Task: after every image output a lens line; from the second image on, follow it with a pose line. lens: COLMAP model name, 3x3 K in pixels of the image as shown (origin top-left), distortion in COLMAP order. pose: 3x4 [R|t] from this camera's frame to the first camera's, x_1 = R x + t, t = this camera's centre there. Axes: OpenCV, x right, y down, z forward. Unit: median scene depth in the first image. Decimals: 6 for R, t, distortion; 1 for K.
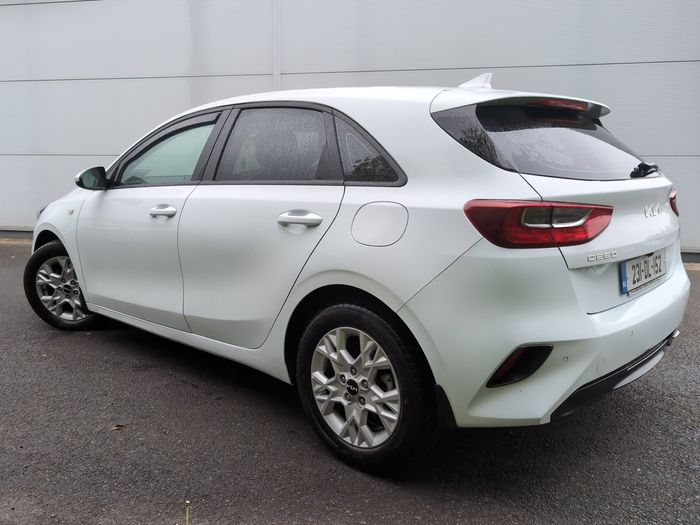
lens RADIAL K [[595.9, 0, 350.0], [0, 595.9, 262.5], [0, 0, 1]] dist [0.011940, 0.002163]
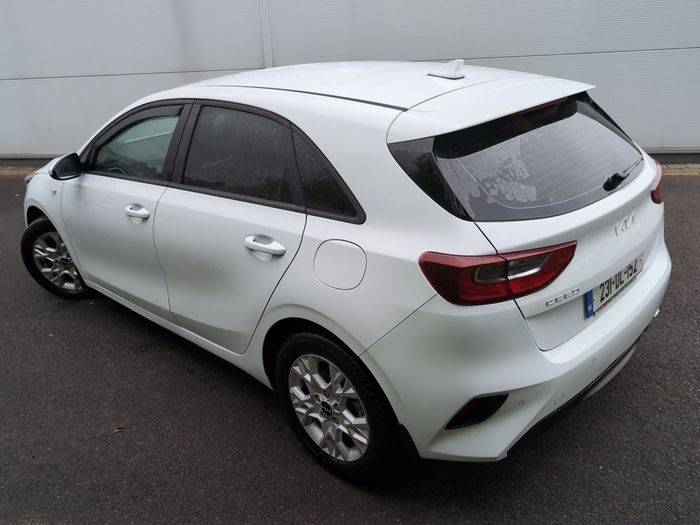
lens RADIAL K [[595.9, 0, 350.0], [0, 595.9, 262.5], [0, 0, 1]] dist [0.011940, 0.002163]
pose [[0.997759, -0.050658, -0.043702, 0.103133], [0.059092, 0.973573, 0.220597, -0.266637], [0.031372, -0.222685, 0.974386, 0.034136]]
